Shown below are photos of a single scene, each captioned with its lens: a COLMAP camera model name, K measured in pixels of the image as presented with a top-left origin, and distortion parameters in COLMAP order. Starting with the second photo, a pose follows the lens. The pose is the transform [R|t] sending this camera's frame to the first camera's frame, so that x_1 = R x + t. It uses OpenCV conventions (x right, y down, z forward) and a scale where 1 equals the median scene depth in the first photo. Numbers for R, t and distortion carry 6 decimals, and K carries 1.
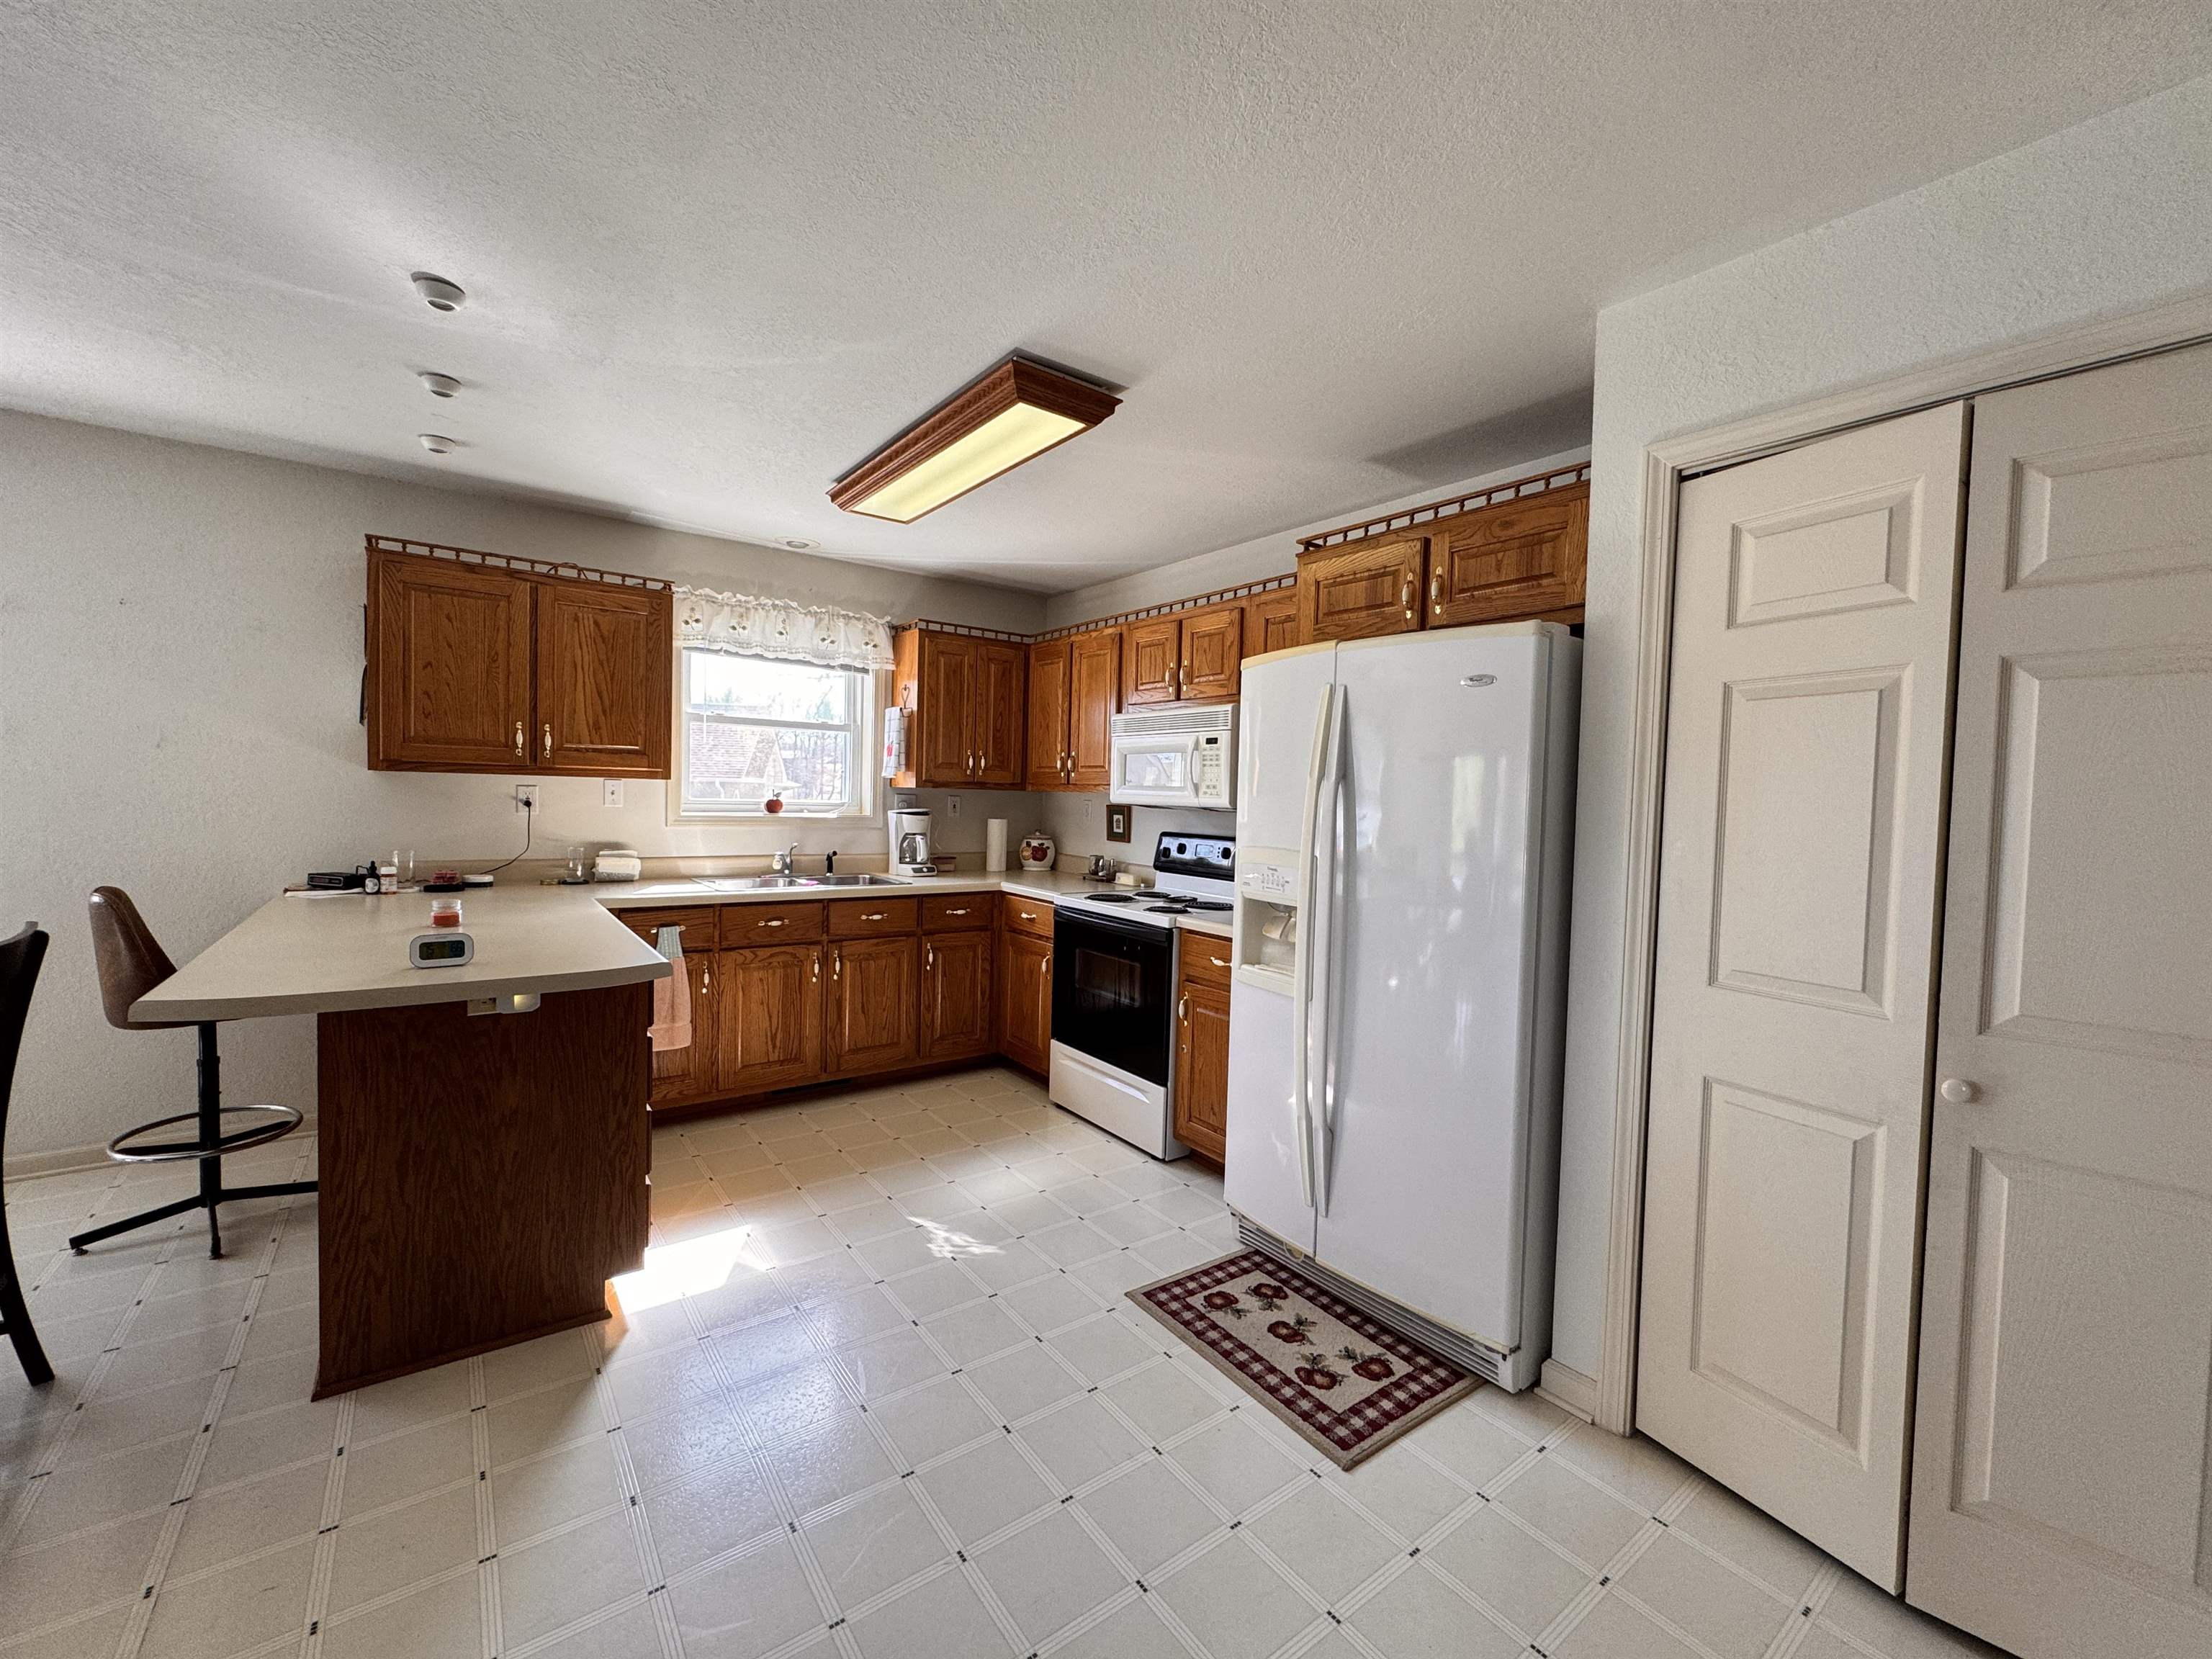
lens RADIAL K [[879.5, 0, 1115.8], [0, 879.5, 828.8], [0, 0, 1]] dist [-0.005653, 0.000477]
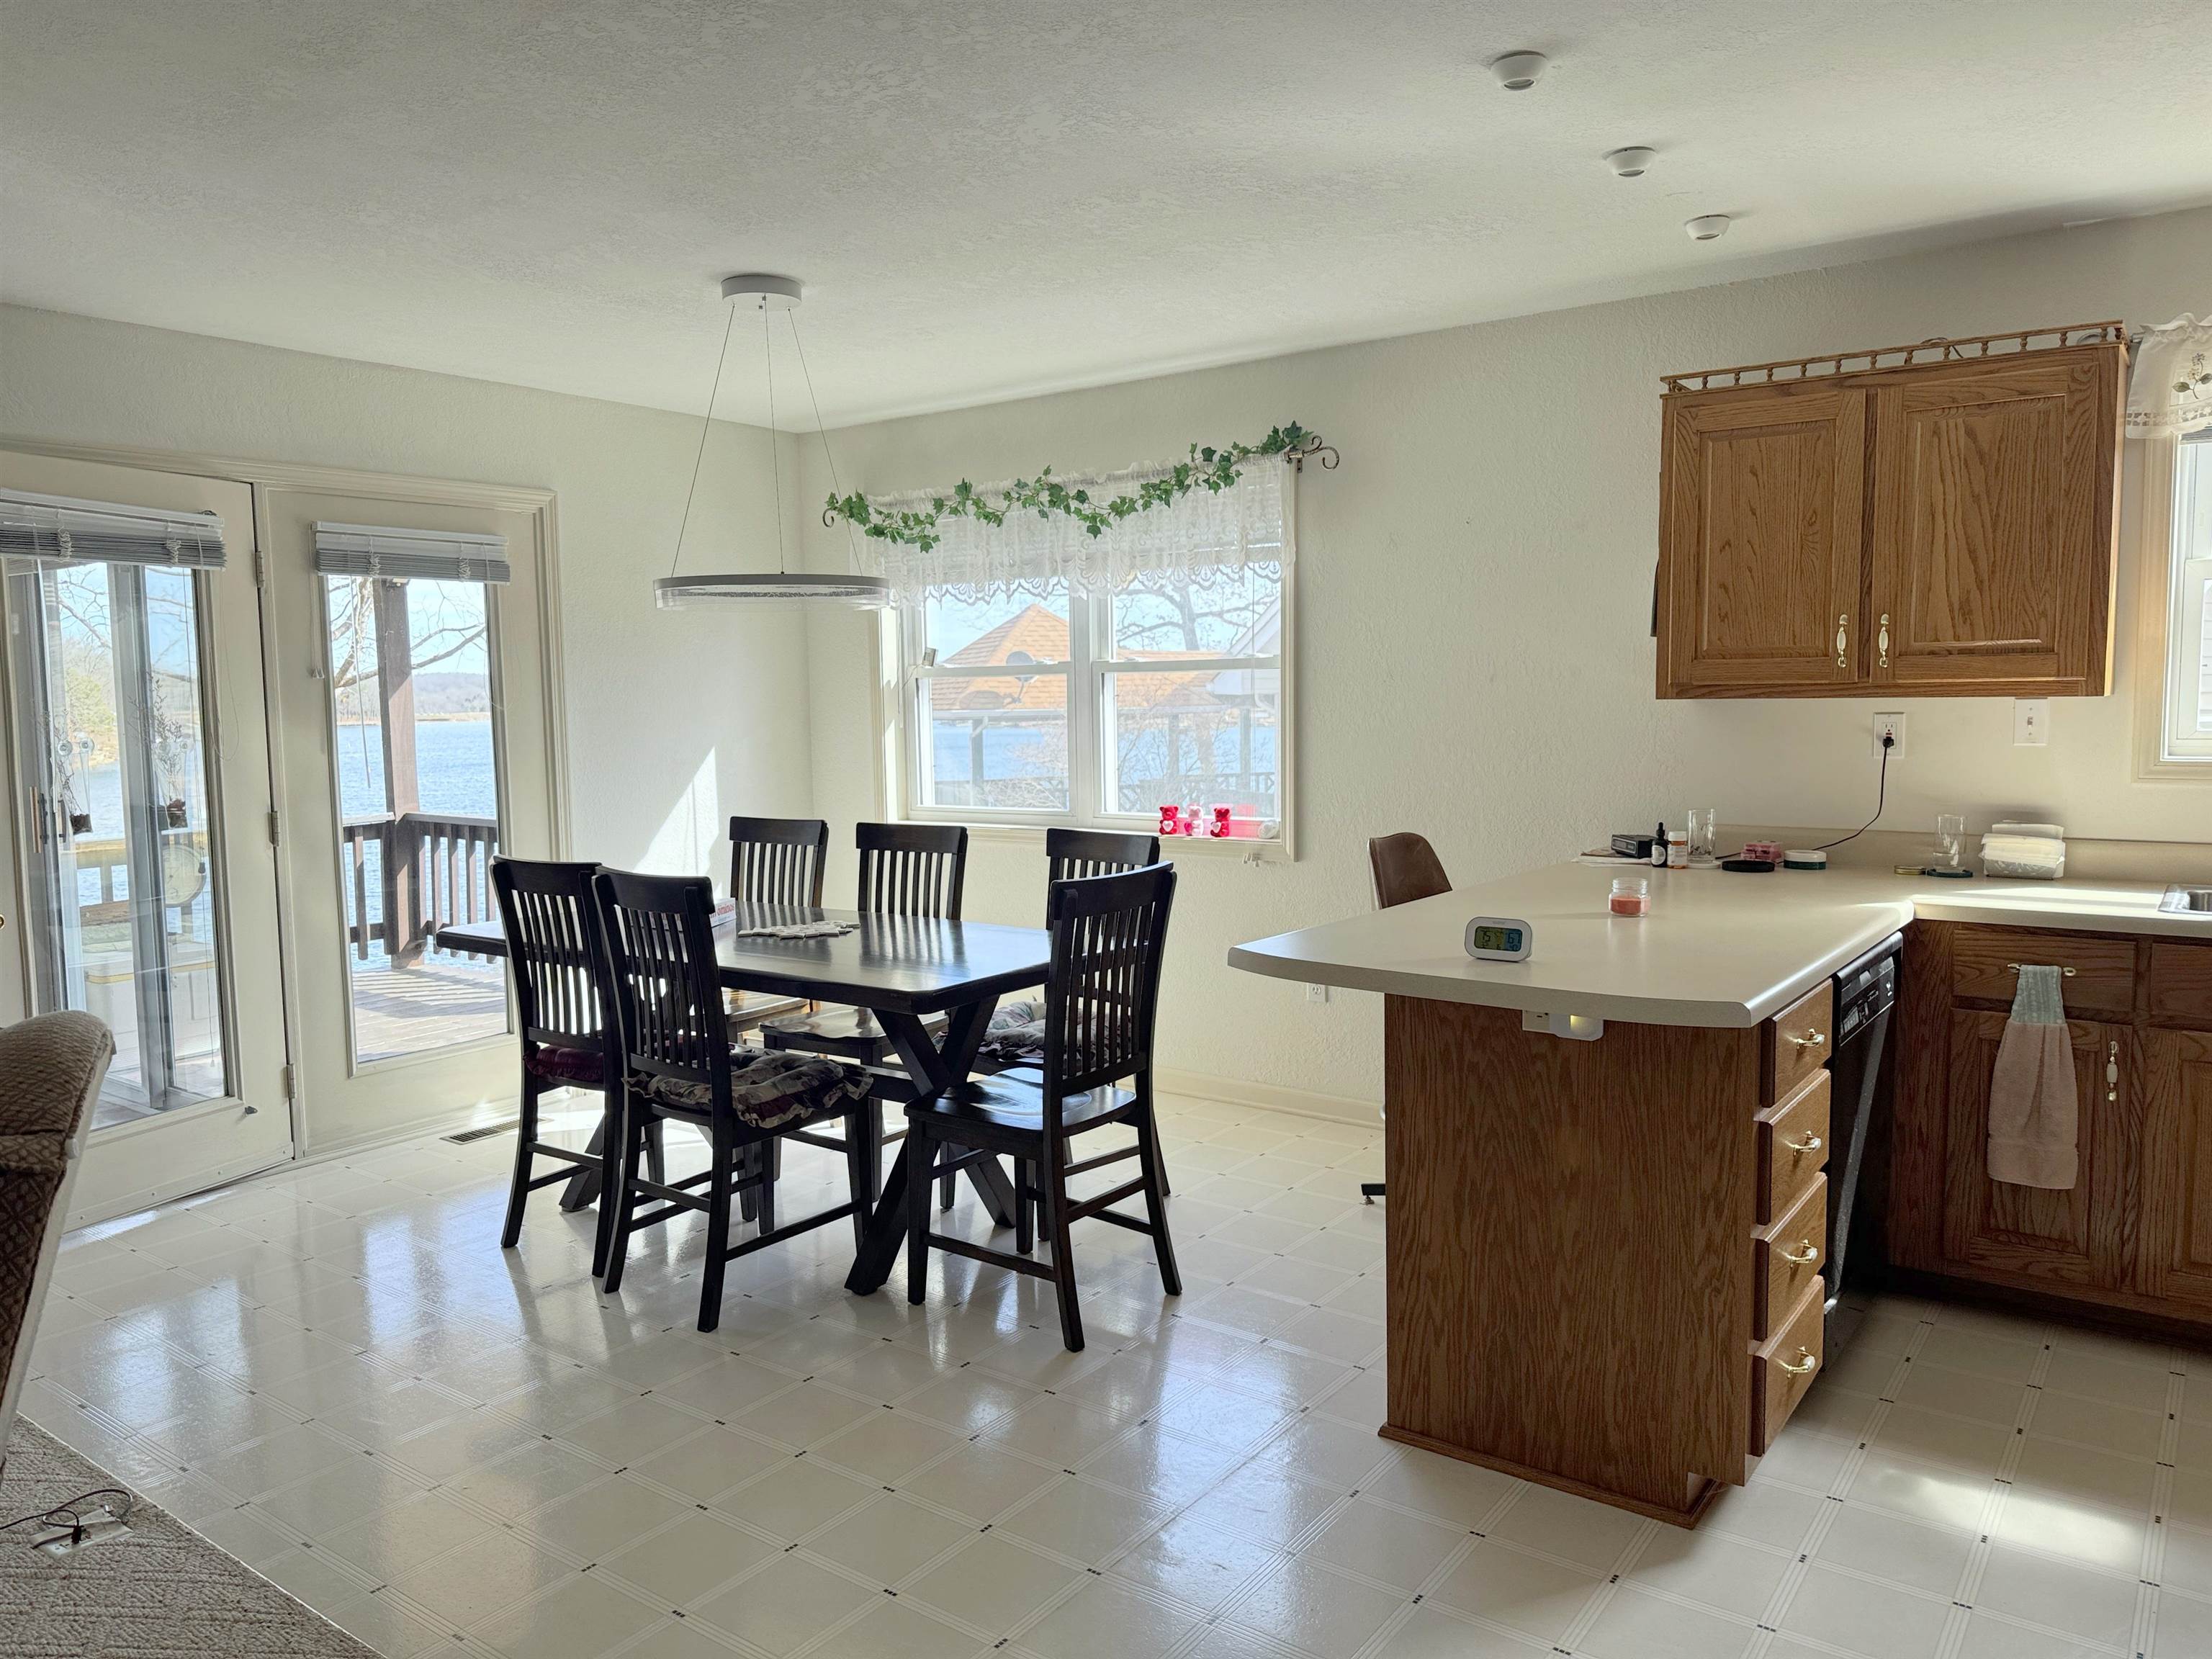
lens RADIAL K [[1551.6, 0, 1105.6], [0, 1551.6, 832.4], [0, 0, 1]] dist [0.014243, -0.026860]
pose [[0.287846, 0.049815, -0.956380, 0.271852], [-0.016975, 0.998755, 0.046913, -0.008047], [0.957526, 0.002731, 0.288333, 0.172342]]
